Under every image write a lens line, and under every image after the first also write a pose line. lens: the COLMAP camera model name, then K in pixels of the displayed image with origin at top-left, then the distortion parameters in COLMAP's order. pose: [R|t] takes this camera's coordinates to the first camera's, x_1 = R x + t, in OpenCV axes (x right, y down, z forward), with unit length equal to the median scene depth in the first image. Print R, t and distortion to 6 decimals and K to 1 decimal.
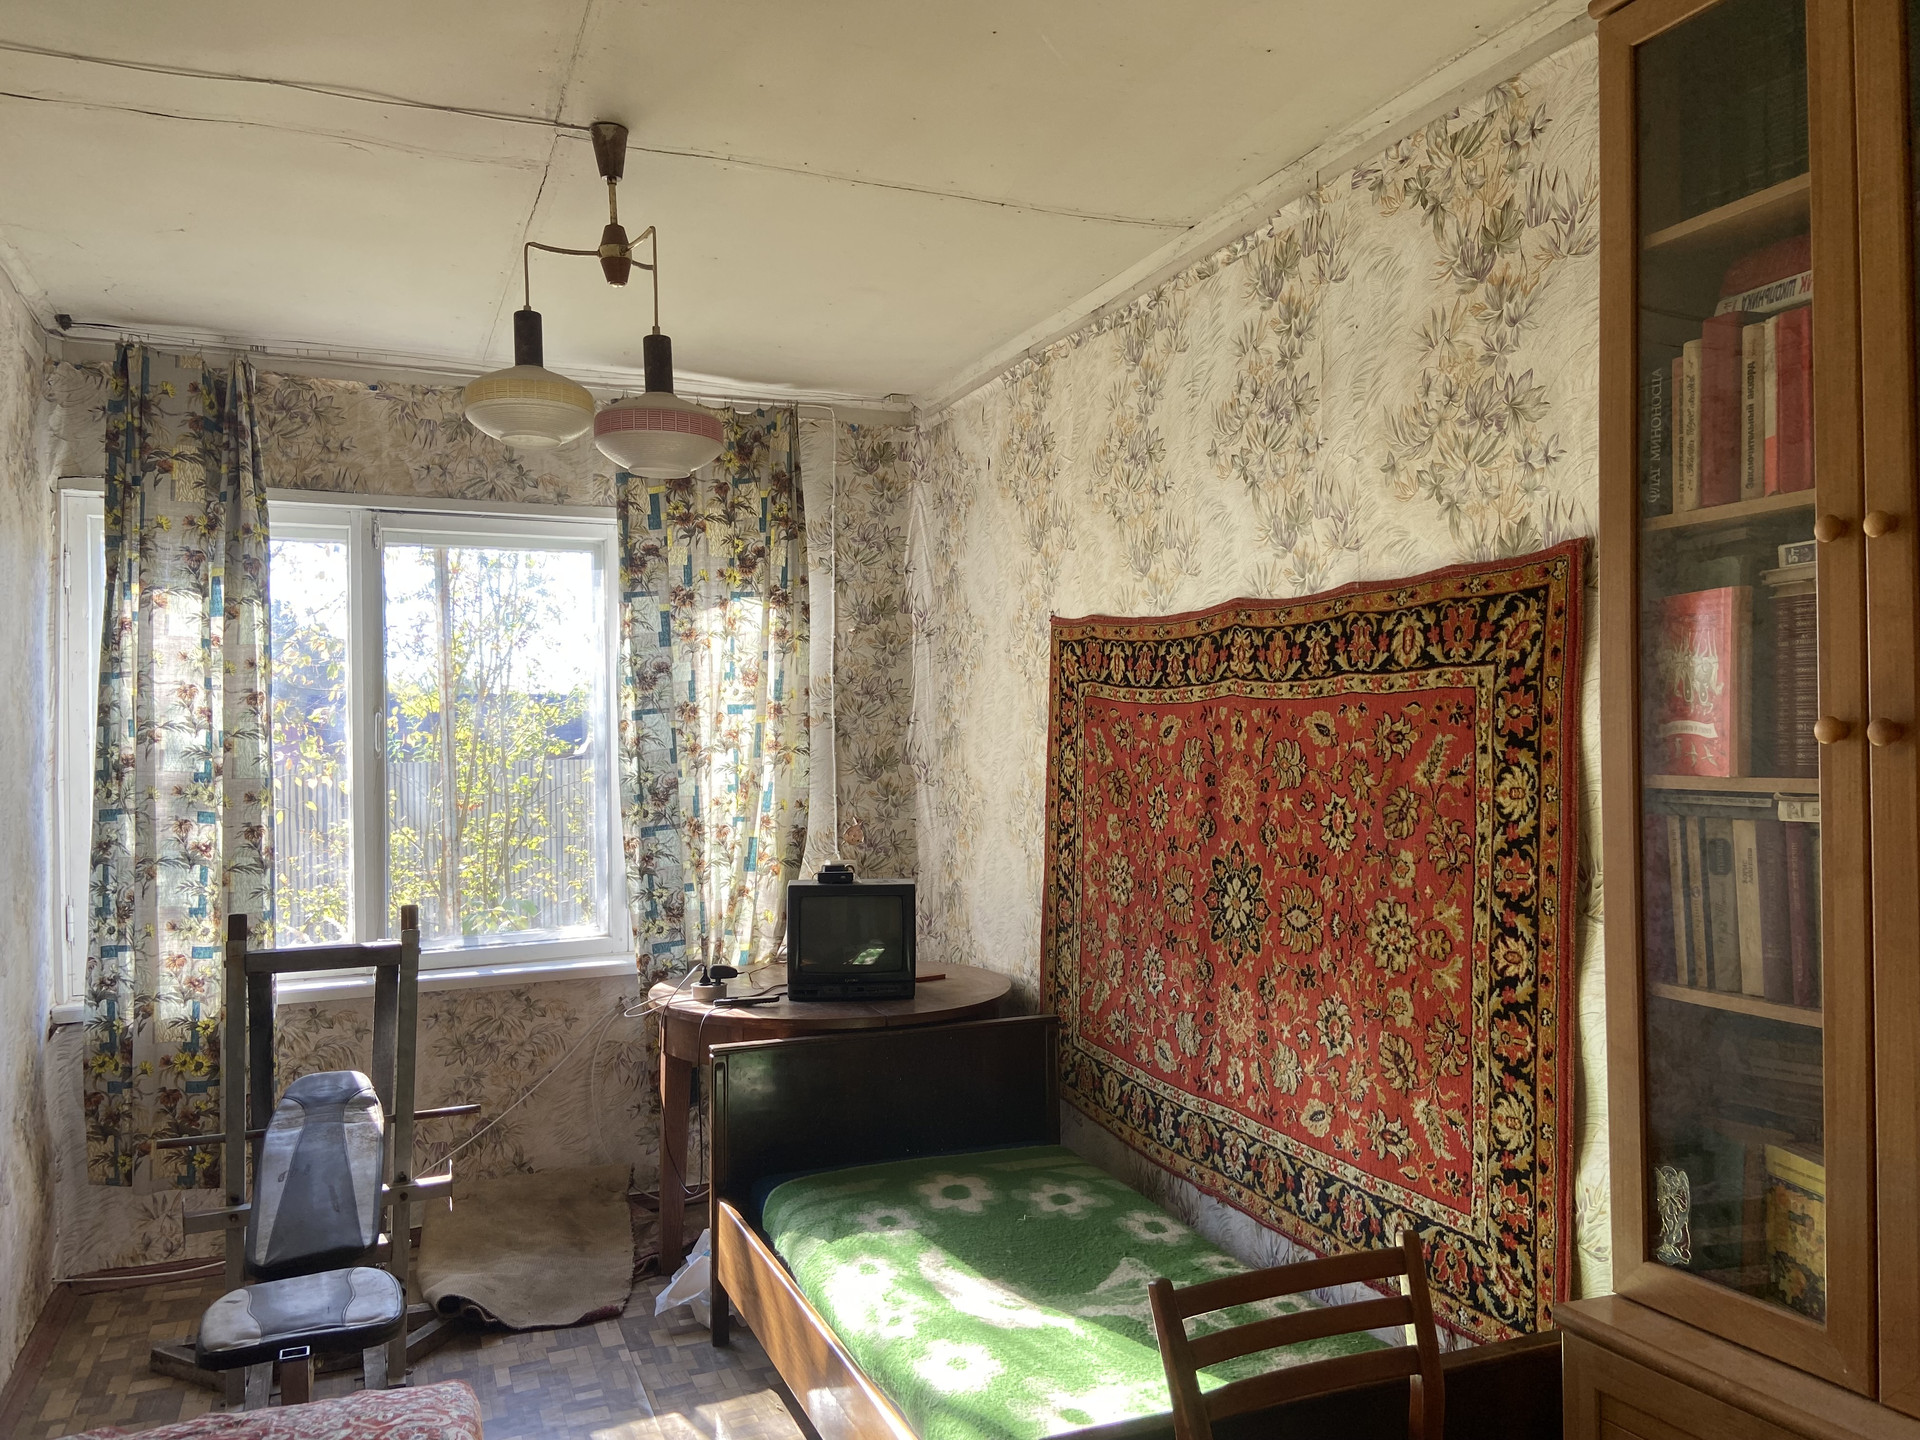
lens RADIAL K [[1453.4, 0, 960.0], [0, 1453.4, 720.0], [0, 0, 1]] dist [0.152455, -0.137887]
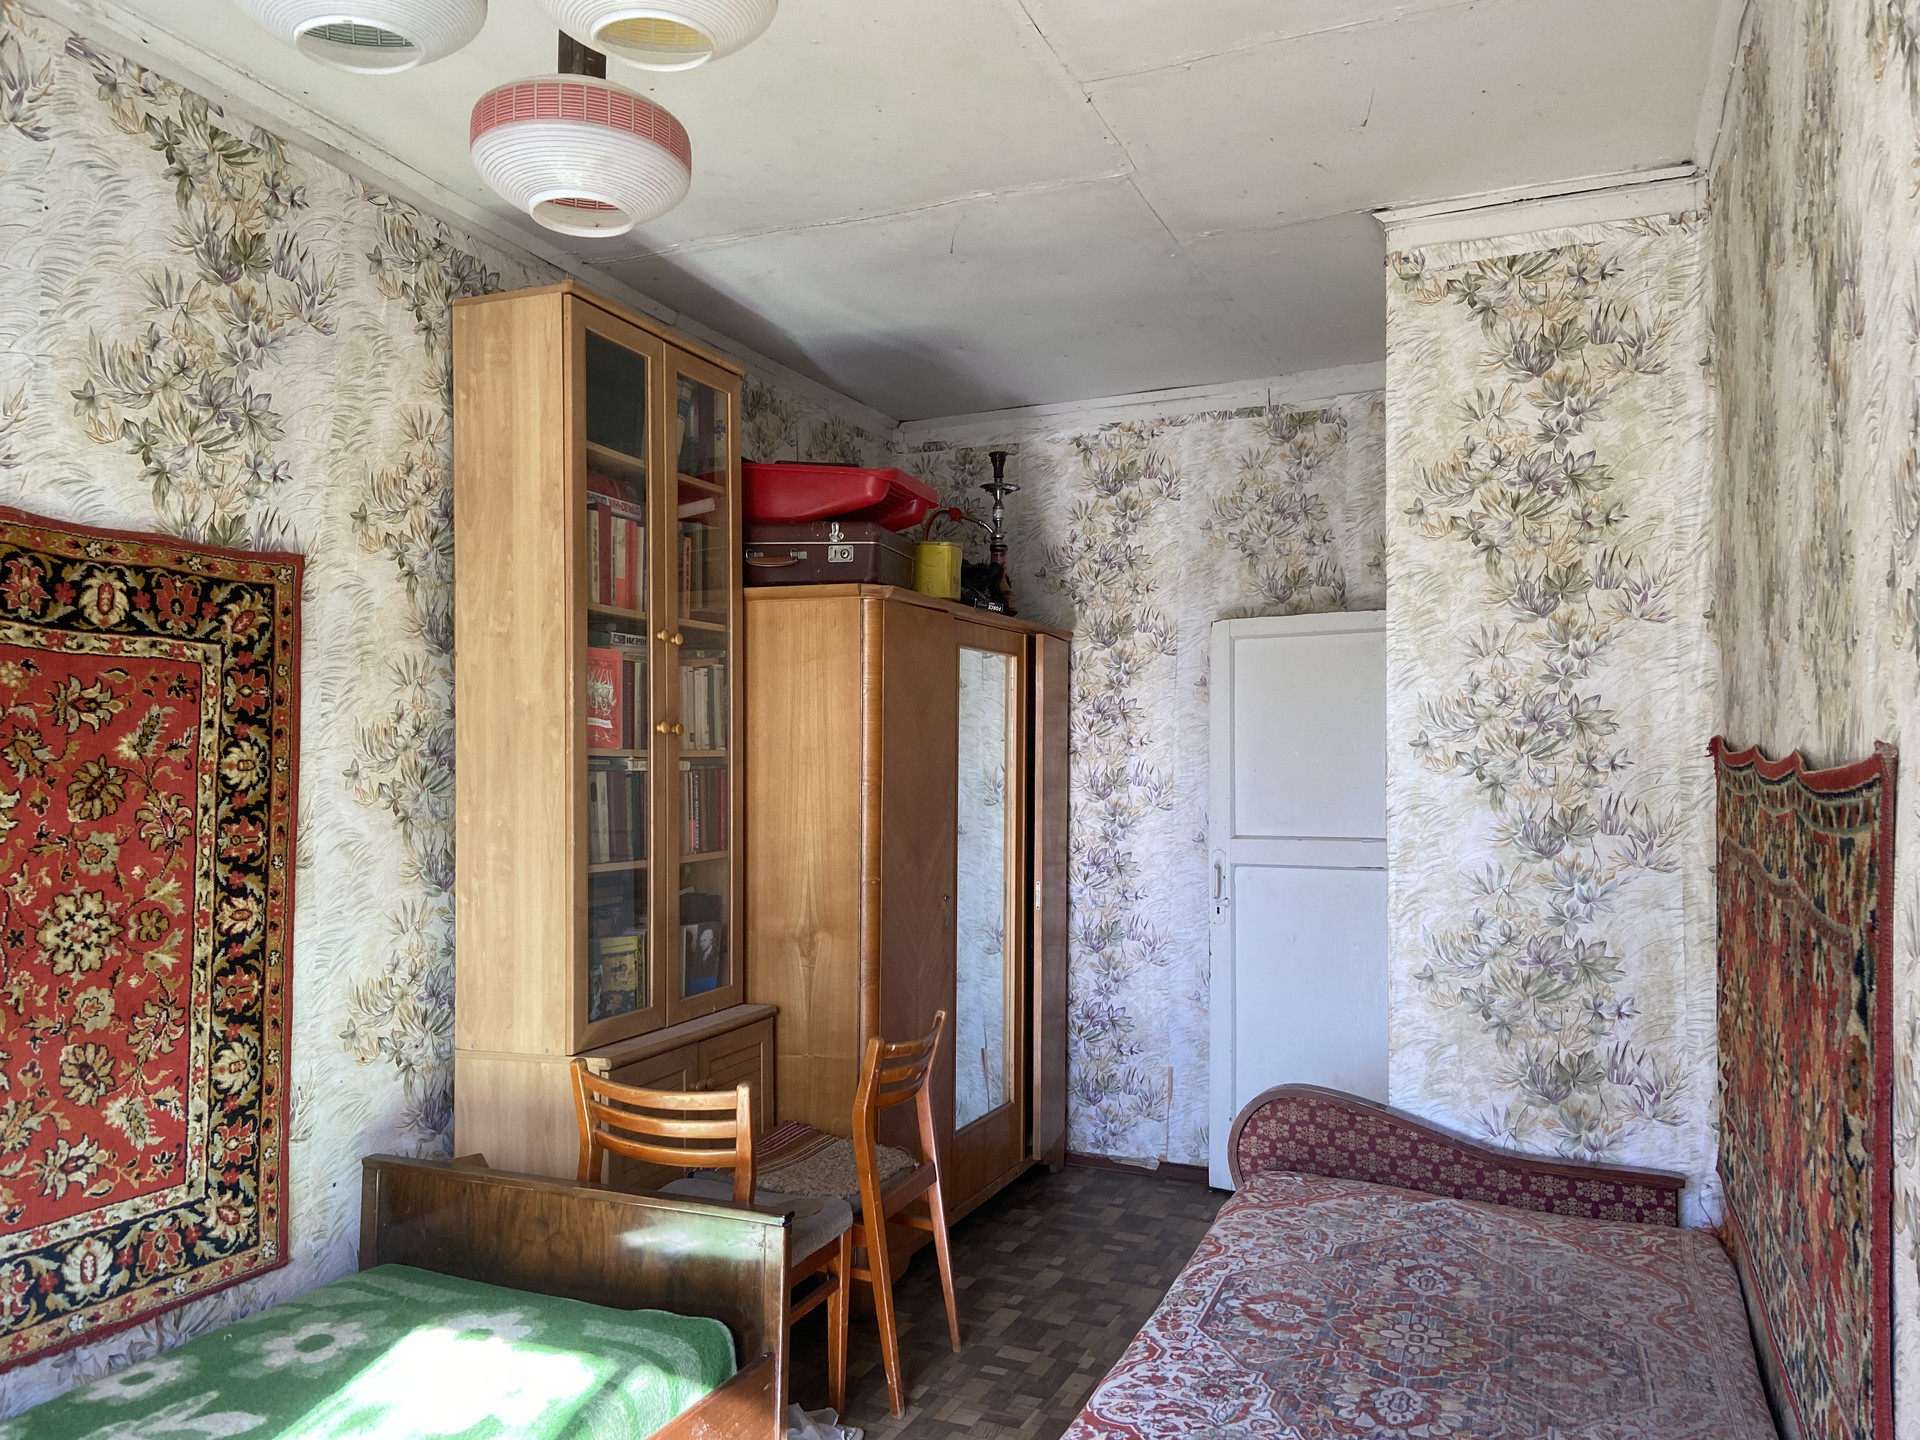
lens RADIAL K [[1453.4, 0, 960.0], [0, 1453.4, 720.0], [0, 0, 1]] dist [0.152455, -0.137887]
pose [[-0.704190, 0.034408, 0.709178, -0.767379], [-0.011536, 0.998139, -0.059882, 0.074168], [-0.709918, -0.050349, -0.702482, 1.366665]]
